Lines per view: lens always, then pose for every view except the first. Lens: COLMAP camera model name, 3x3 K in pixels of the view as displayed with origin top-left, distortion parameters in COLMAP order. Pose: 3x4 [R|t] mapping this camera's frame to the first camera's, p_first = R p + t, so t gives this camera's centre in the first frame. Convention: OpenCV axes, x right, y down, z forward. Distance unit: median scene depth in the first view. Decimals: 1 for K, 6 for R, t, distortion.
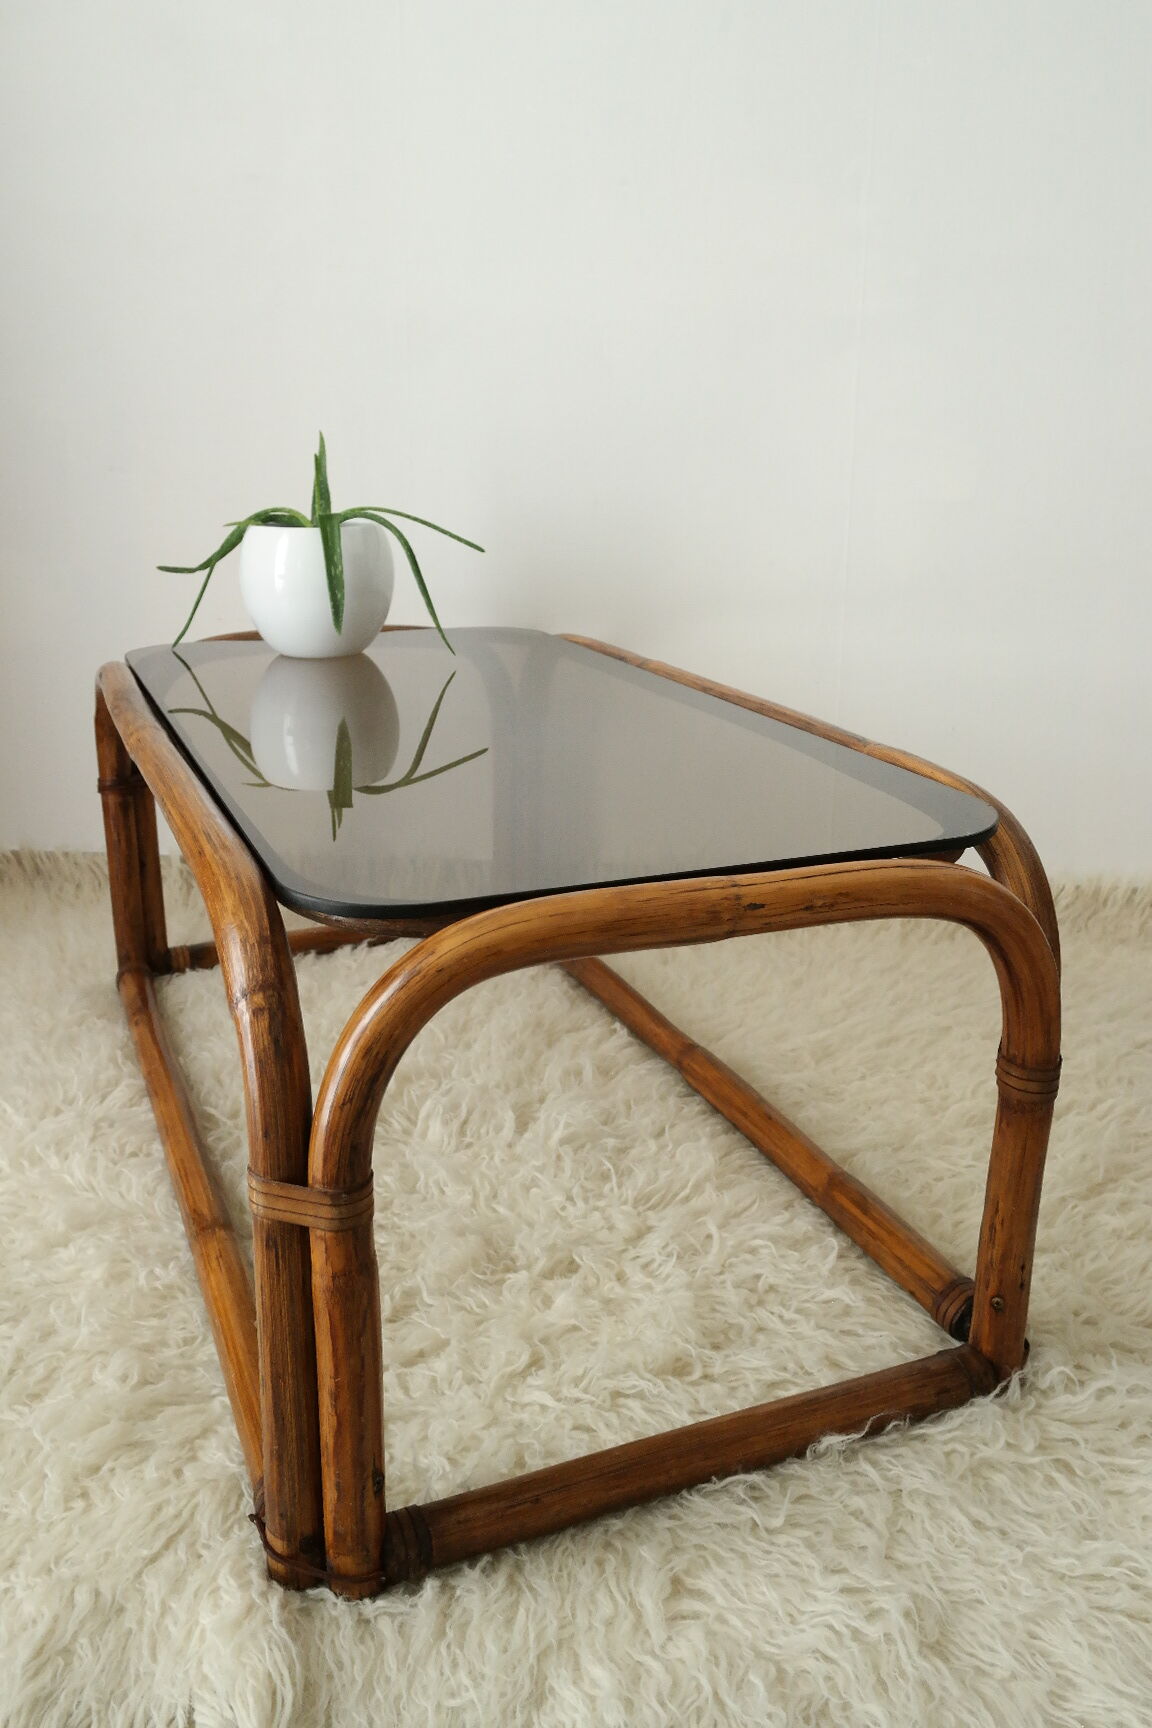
lens RADIAL K [[1403.0, 0, 563.5], [0, 1403.0, 862.6], [0, 0, 1]] dist [-0.006646, -0.012879]
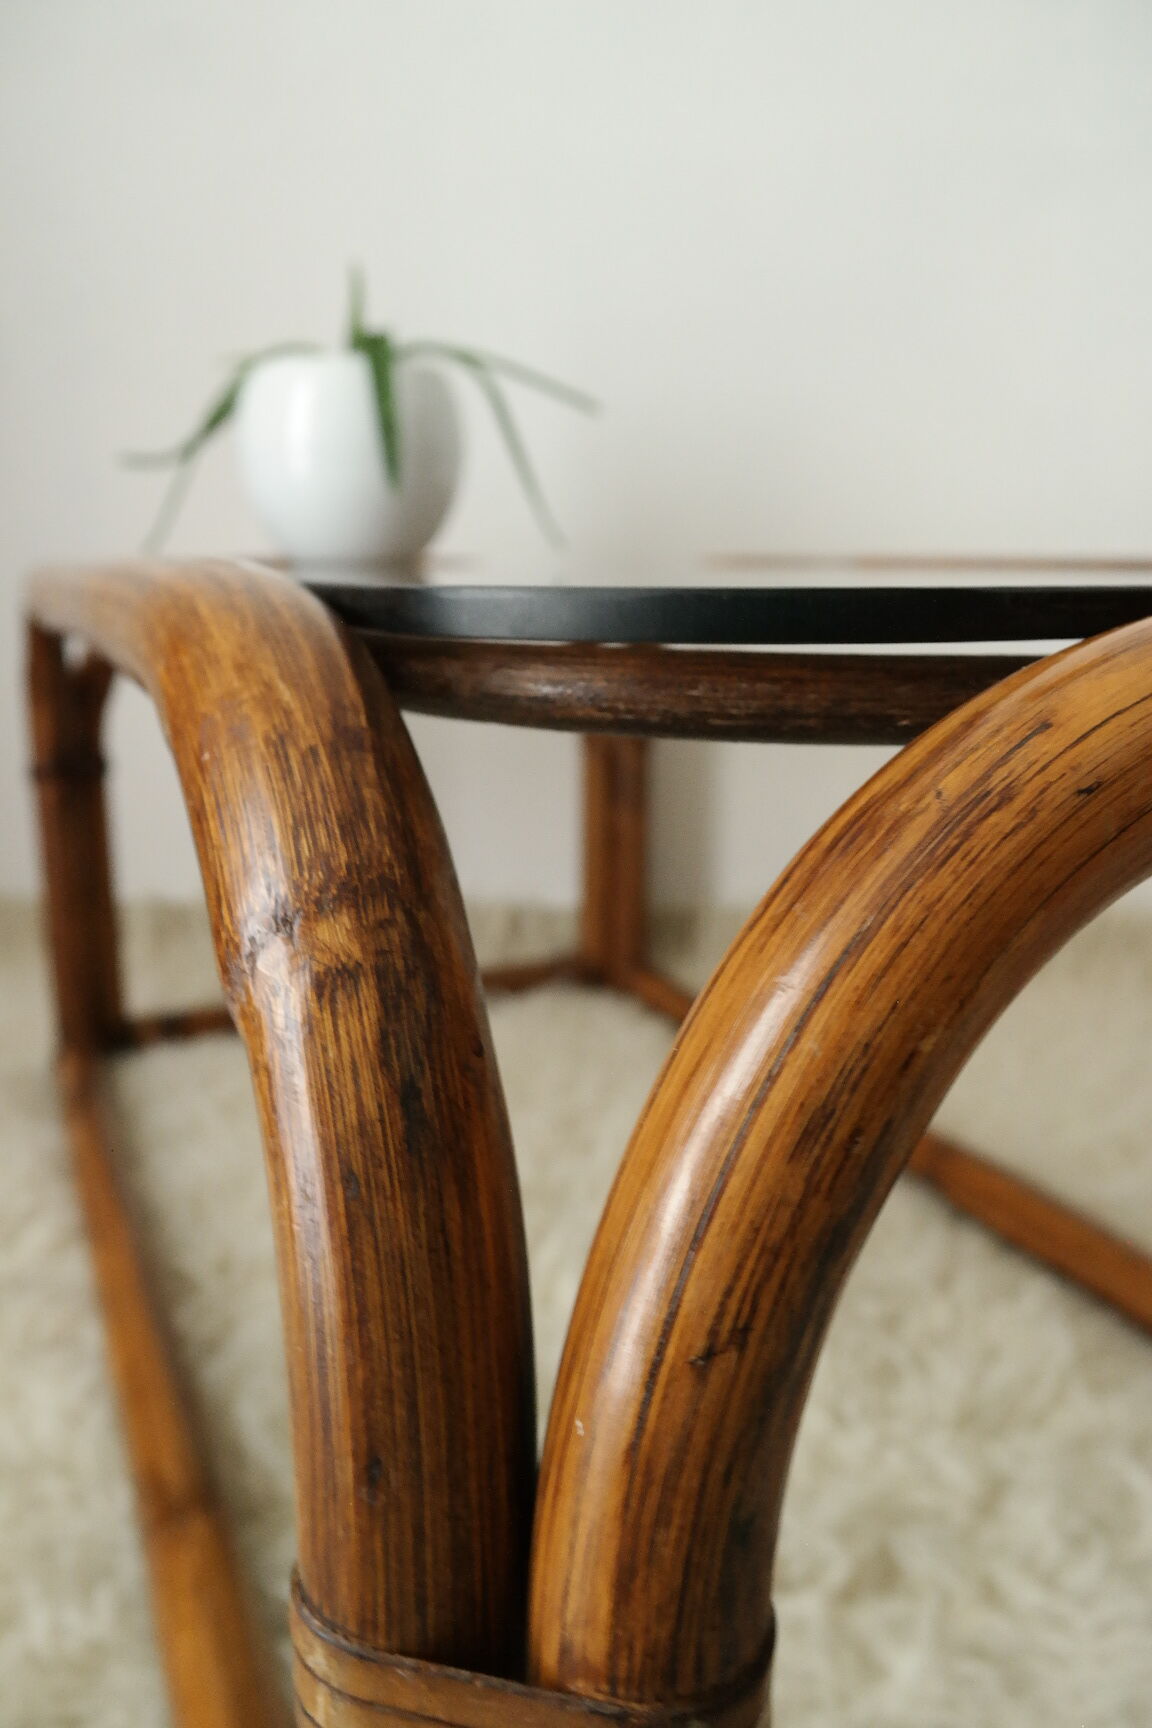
lens RADIAL K [[1403.0, 0, 589.0], [0, 1403.0, 867.8], [0, 0, 1]] dist [-0.006646, -0.012879]
pose [[0.999628, -0.011961, 0.024491, -0.173045], [0.013722, 0.997233, -0.073061, 0.102327], [-0.023549, 0.073370, 0.997027, 0.721633]]
